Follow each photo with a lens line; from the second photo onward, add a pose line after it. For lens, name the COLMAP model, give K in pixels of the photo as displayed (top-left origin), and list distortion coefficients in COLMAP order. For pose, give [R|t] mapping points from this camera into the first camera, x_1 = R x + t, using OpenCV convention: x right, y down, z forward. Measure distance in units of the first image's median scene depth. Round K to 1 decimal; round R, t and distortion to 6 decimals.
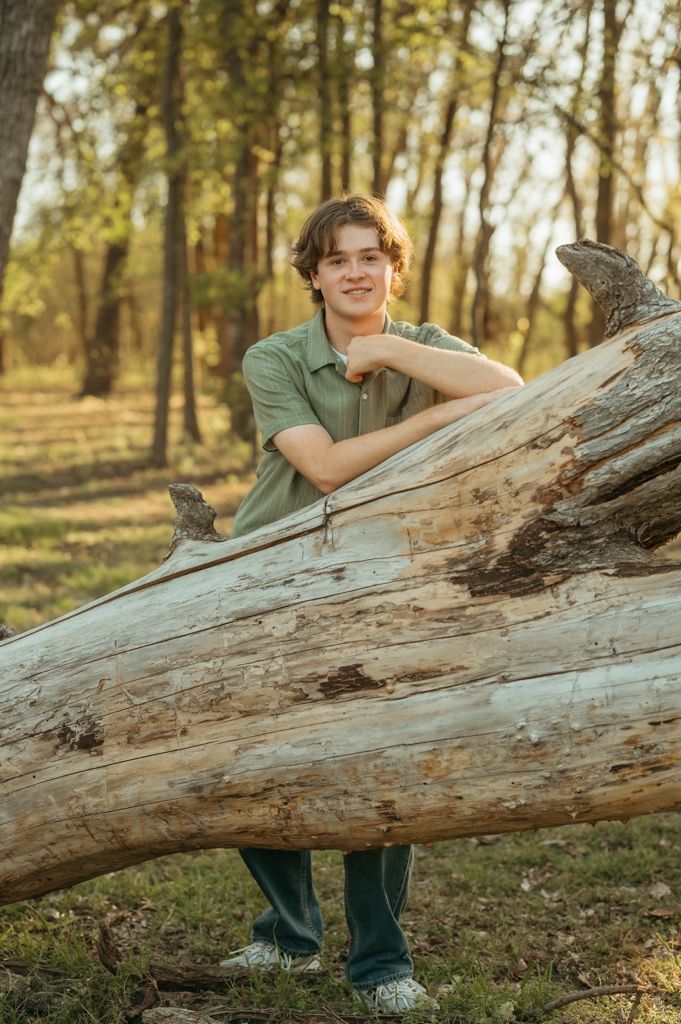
lens RADIAL K [[2466.7, 0, 327.1], [0, 2466.7, 516.0], [0, 0, 1]] dist [0.017563, 0.579285]
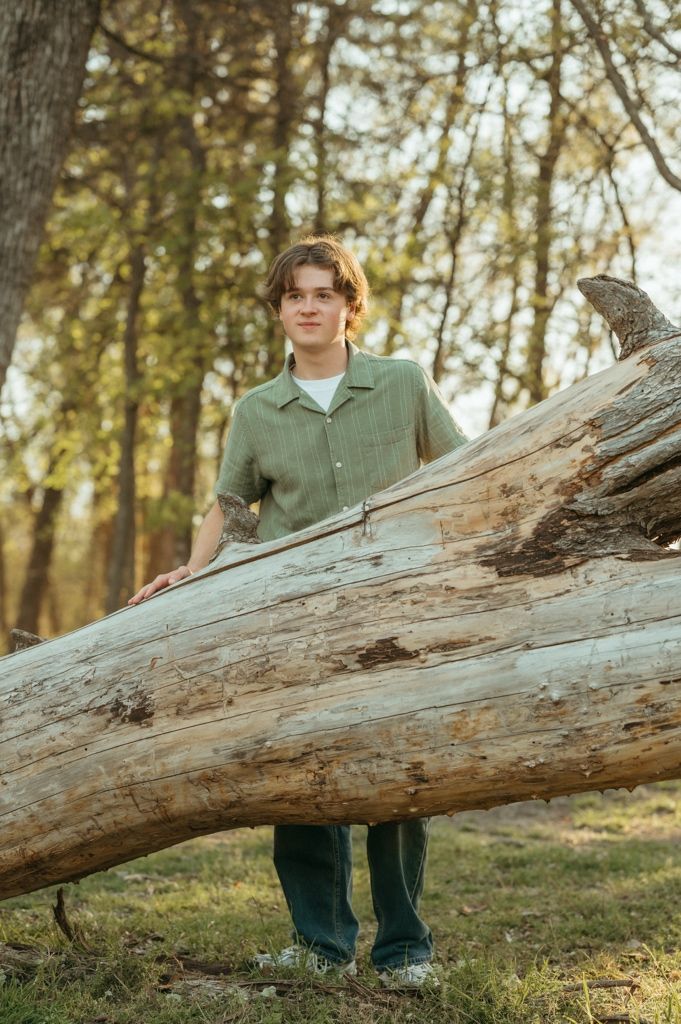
lens RADIAL K [[2466.7, 0, 327.1], [0, 2466.7, 516.0], [0, 0, 1]] dist [0.017563, 0.579285]
pose [[0.998502, 0.037568, 0.039787, -0.063377], [-0.031838, 0.990202, -0.135966, 0.157484], [-0.044505, 0.134495, 0.989914, -0.101385]]
